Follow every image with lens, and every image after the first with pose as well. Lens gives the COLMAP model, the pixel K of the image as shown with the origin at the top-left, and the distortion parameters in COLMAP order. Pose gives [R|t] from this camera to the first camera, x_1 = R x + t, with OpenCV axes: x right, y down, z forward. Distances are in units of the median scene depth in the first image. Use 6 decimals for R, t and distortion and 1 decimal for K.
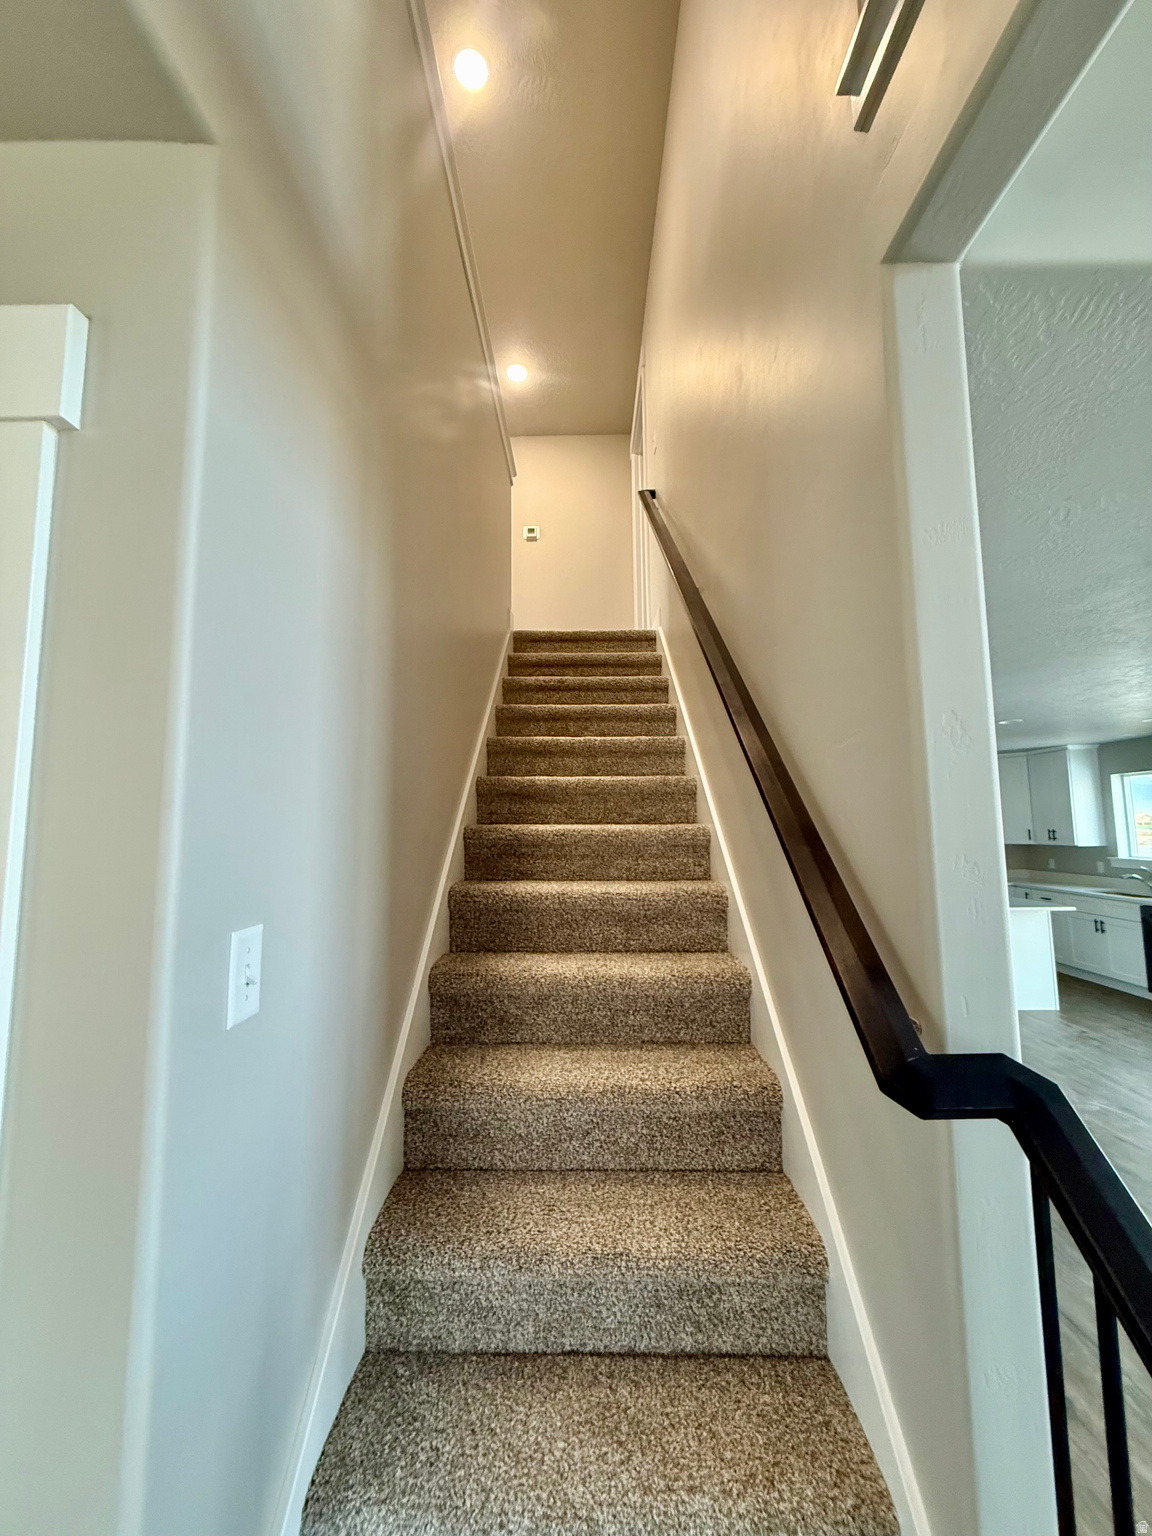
lens RADIAL K [[609.4, 0, 569.6], [0, 609.4, 764.6], [0, 0, 1]] dist [0.000862, 0.000379]
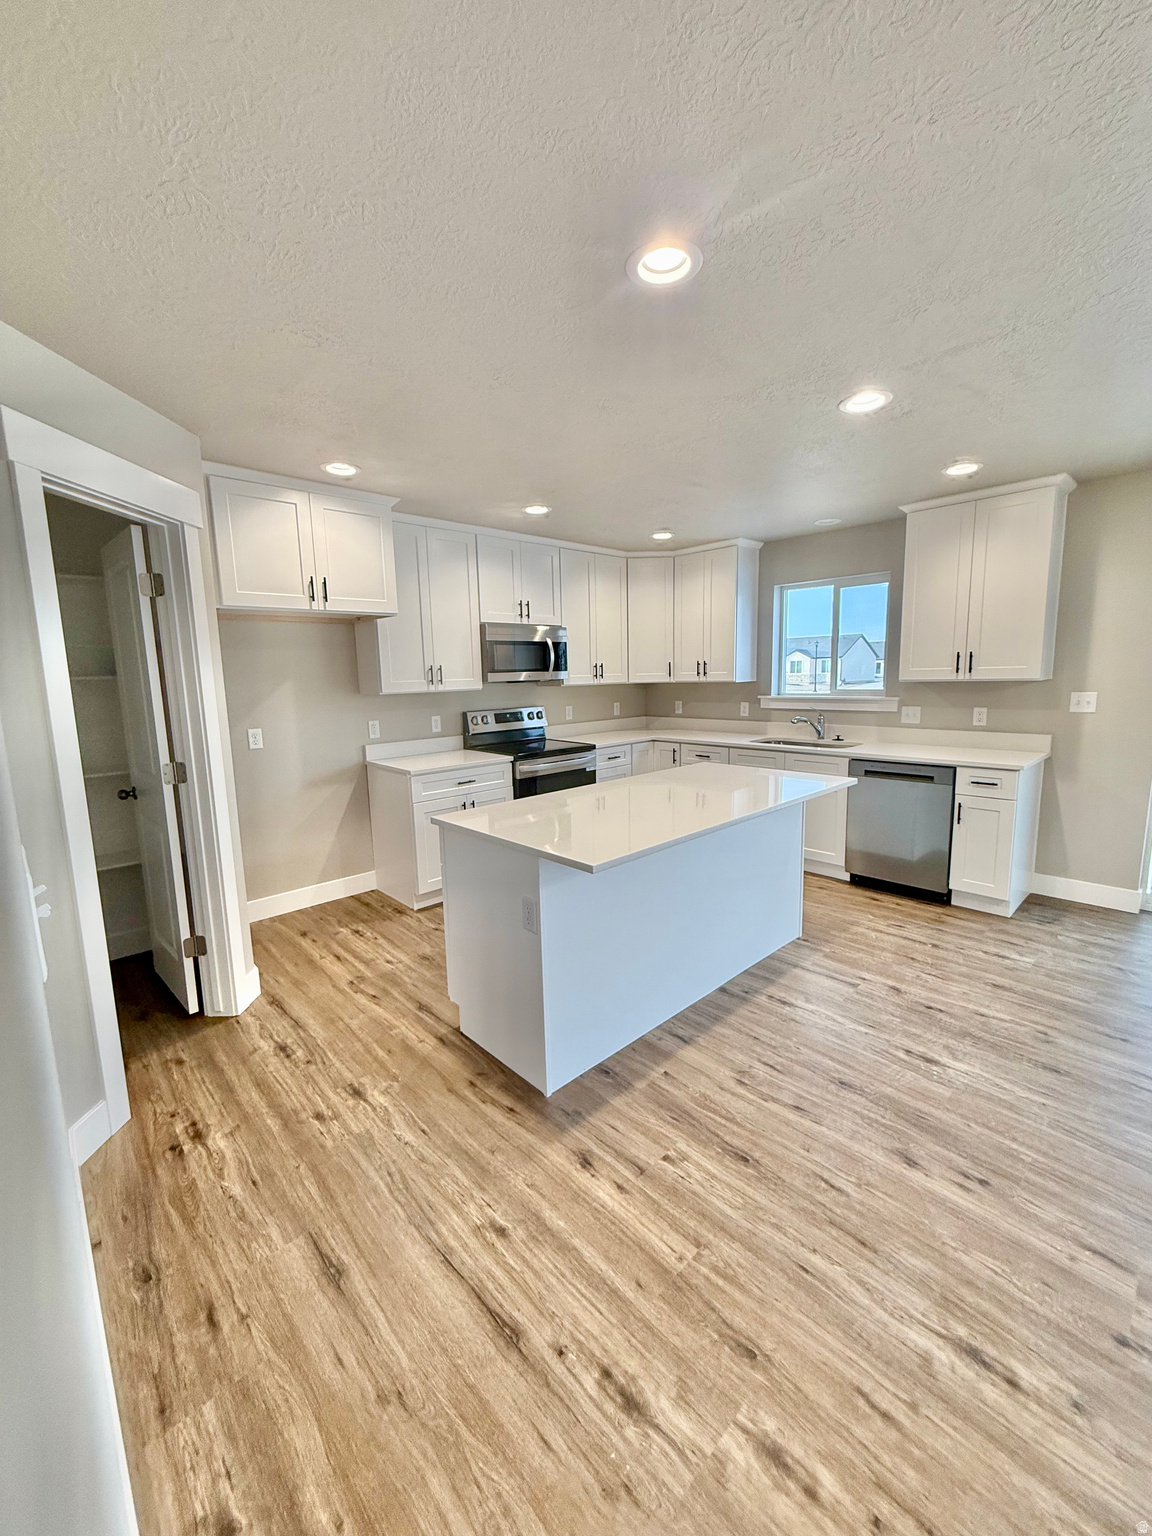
lens RADIAL K [[609.4, 0, 569.6], [0, 609.4, 764.6], [0, 0, 1]] dist [0.000862, 0.000379]
pose [[0.721814, -0.110628, 0.683188, 0.167603], [-0.051442, 0.975835, 0.212366, 0.082716], [-0.690172, -0.188434, 0.698681, 0.591694]]
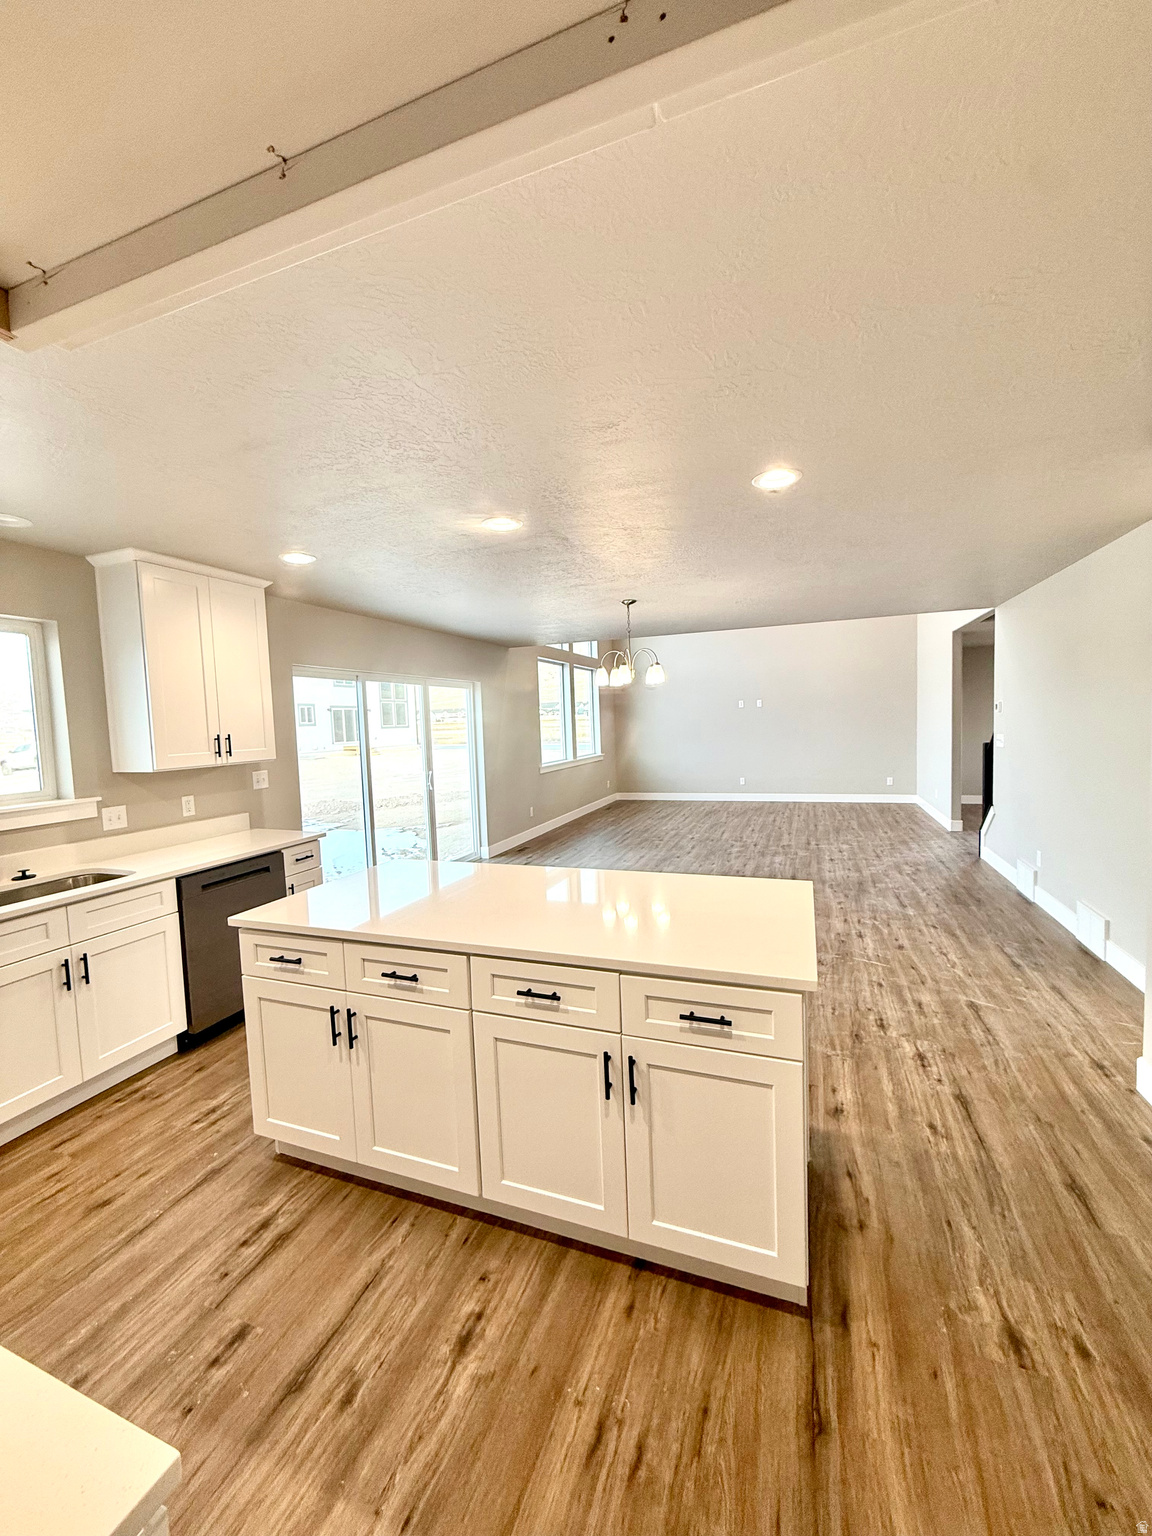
lens RADIAL K [[609.4, 0, 569.6], [0, 609.4, 764.6], [0, 0, 1]] dist [0.000862, 0.000379]
pose [[-0.938037, 0.014940, 0.346212, 0.358538], [0.008957, 0.999782, -0.018877, 0.118969], [-0.346419, -0.014606, -0.937966, 1.126879]]
